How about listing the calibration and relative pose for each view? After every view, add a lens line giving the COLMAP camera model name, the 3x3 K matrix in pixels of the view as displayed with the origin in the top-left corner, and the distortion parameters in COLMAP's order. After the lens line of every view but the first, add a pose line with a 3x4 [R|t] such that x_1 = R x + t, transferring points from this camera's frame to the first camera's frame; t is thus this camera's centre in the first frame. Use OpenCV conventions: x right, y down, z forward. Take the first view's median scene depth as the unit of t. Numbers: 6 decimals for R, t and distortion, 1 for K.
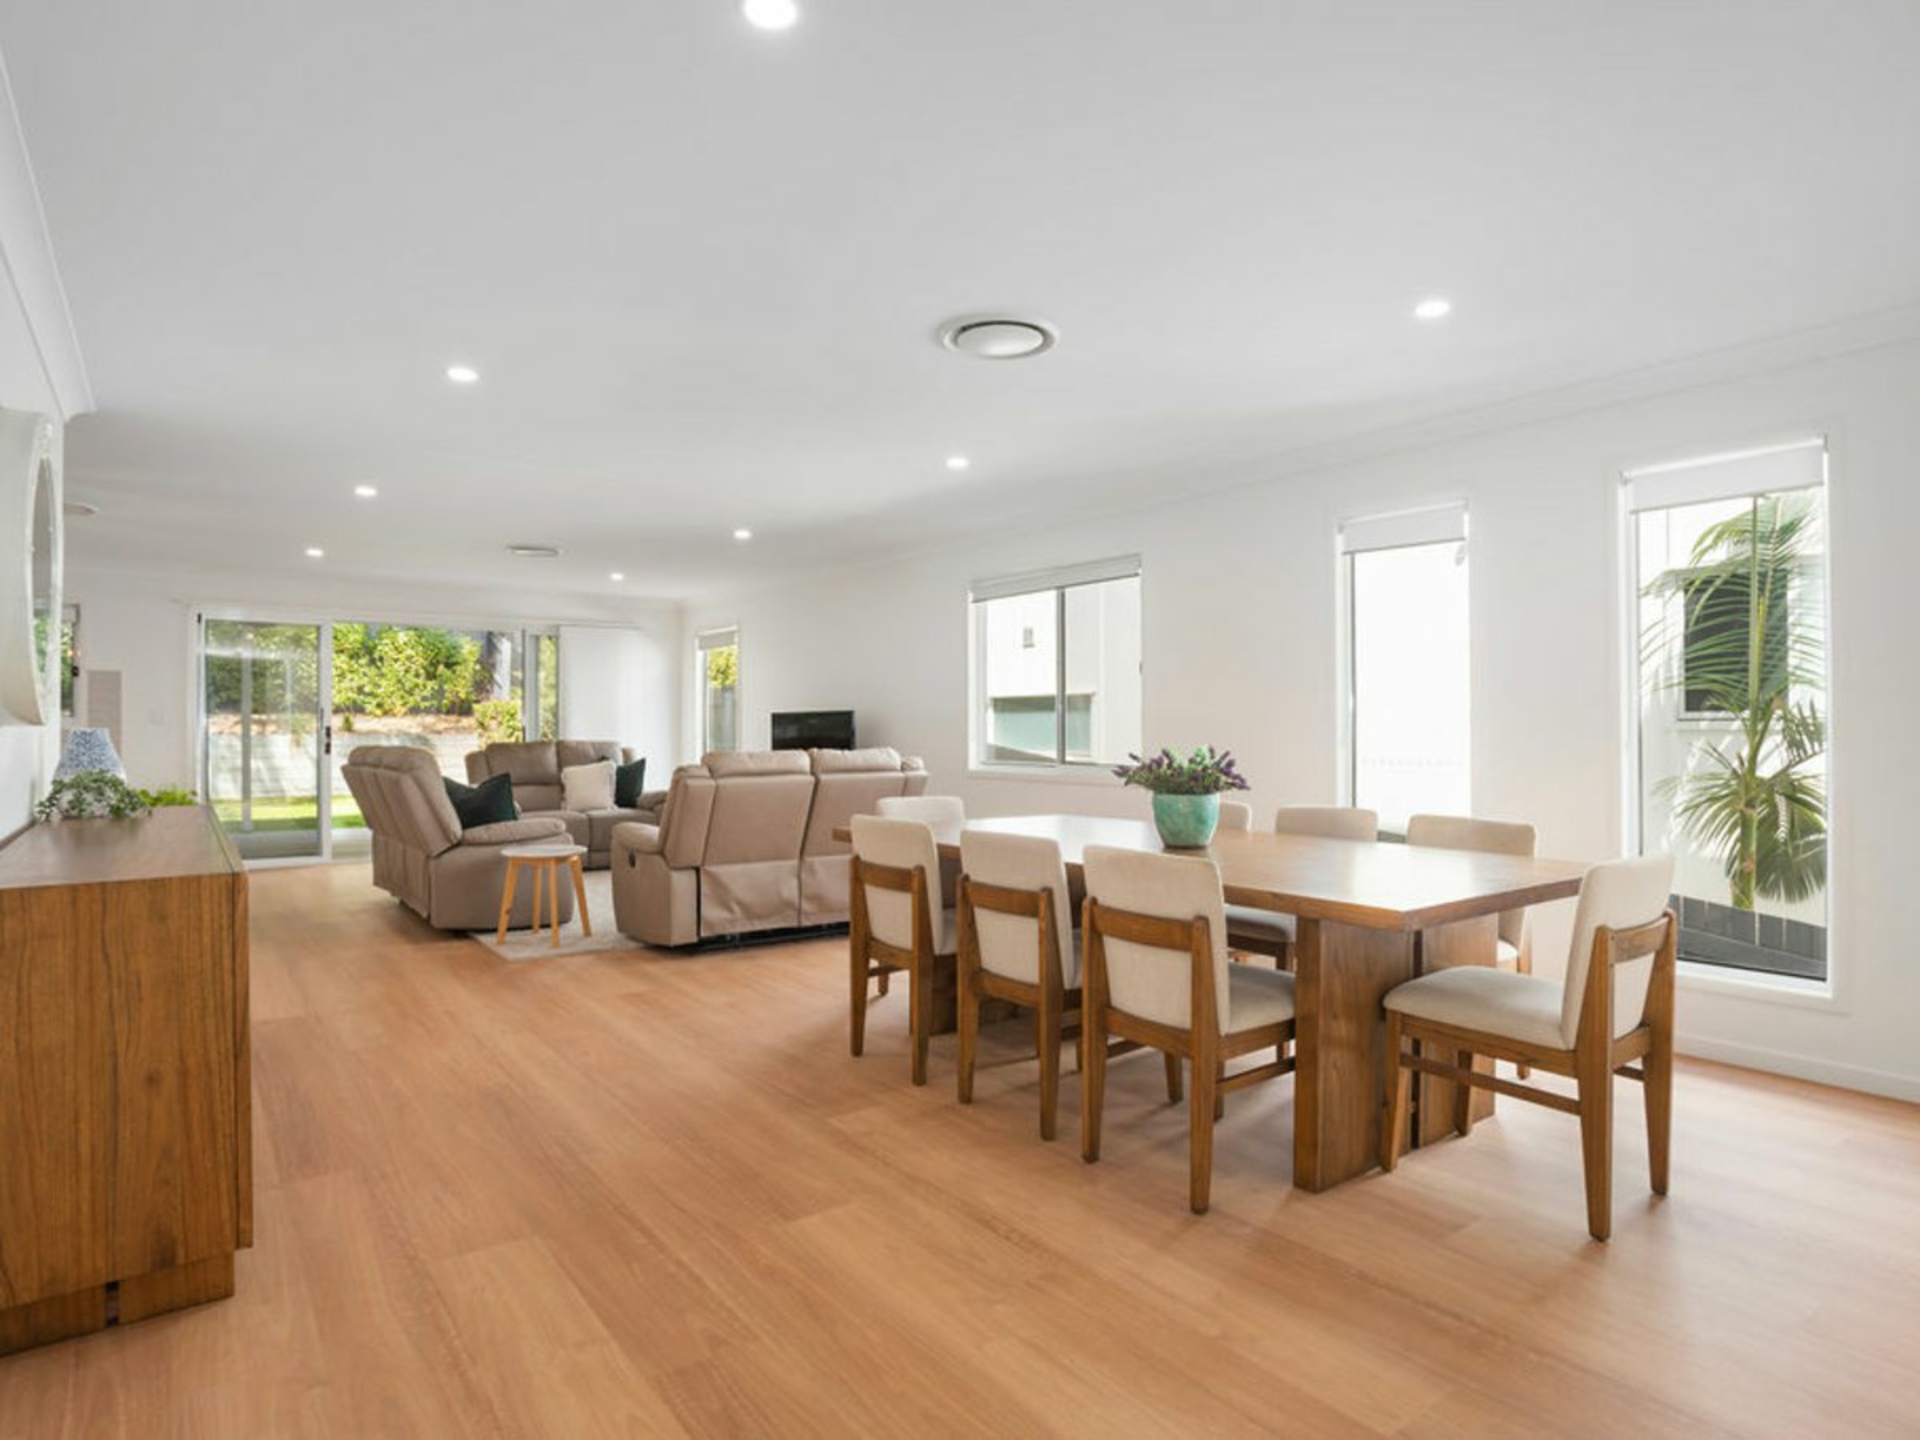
lens RADIAL K [[1041.7, 0, 960.0], [0, 1041.7, 720.0], [0, 0, 1]] dist [-0.021970, 0.000481]
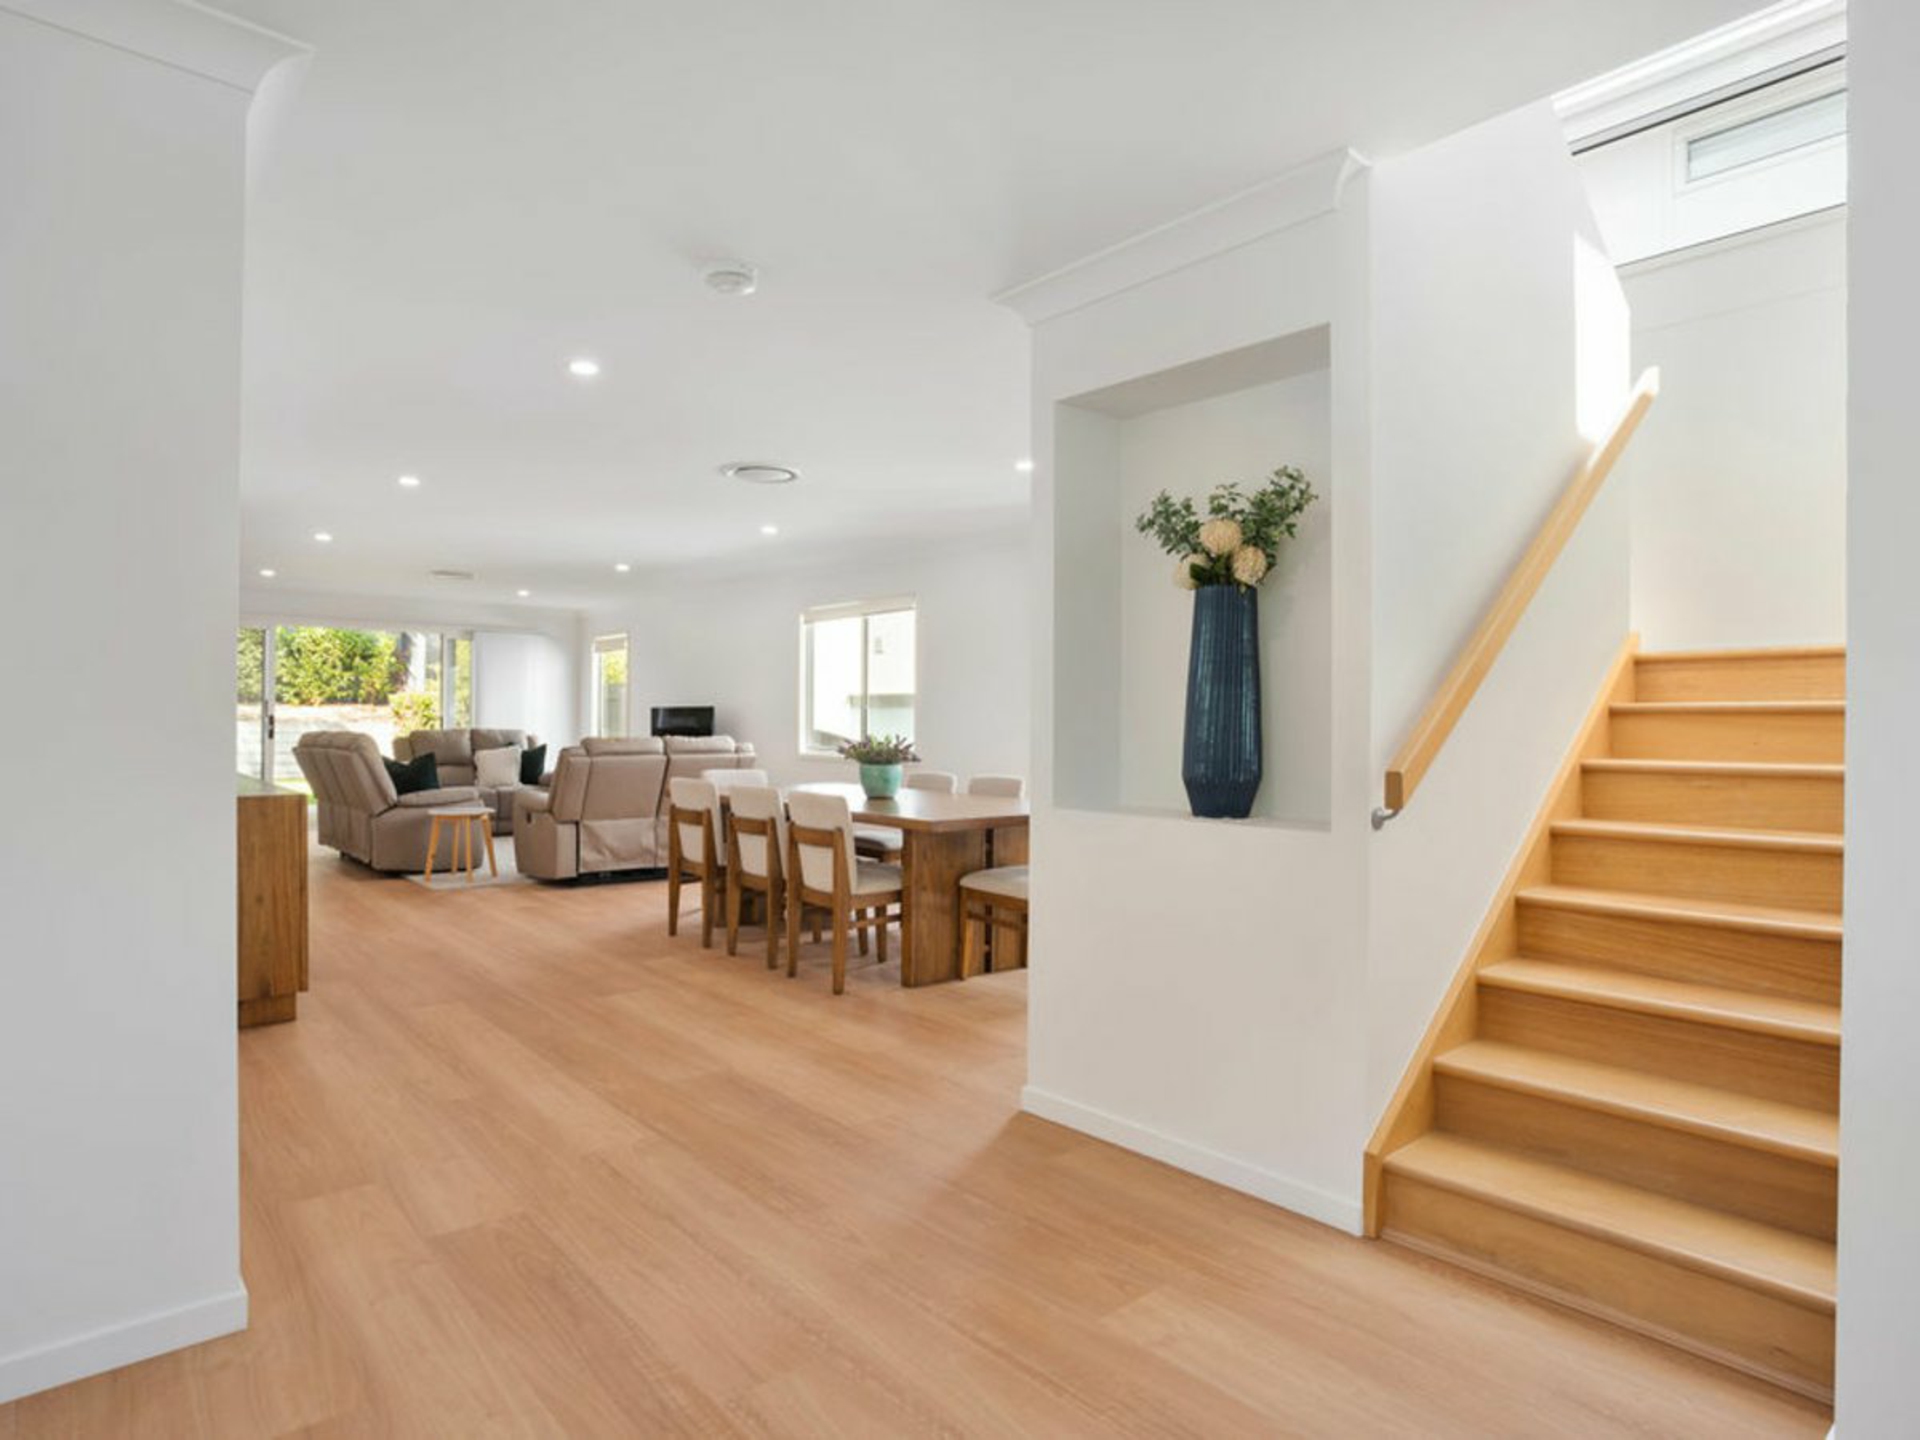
lens RADIAL K [[1088.5, 0, 960.0], [0, 1088.5, 720.0], [0, 0, 1]] dist [-0.003053, -0.000672]
pose [[0.998493, 0.008272, 0.054254, 0.160548], [-0.008667, 0.999938, 0.007058, -0.006084], [-0.054192, -0.007518, 0.998502, -0.425597]]
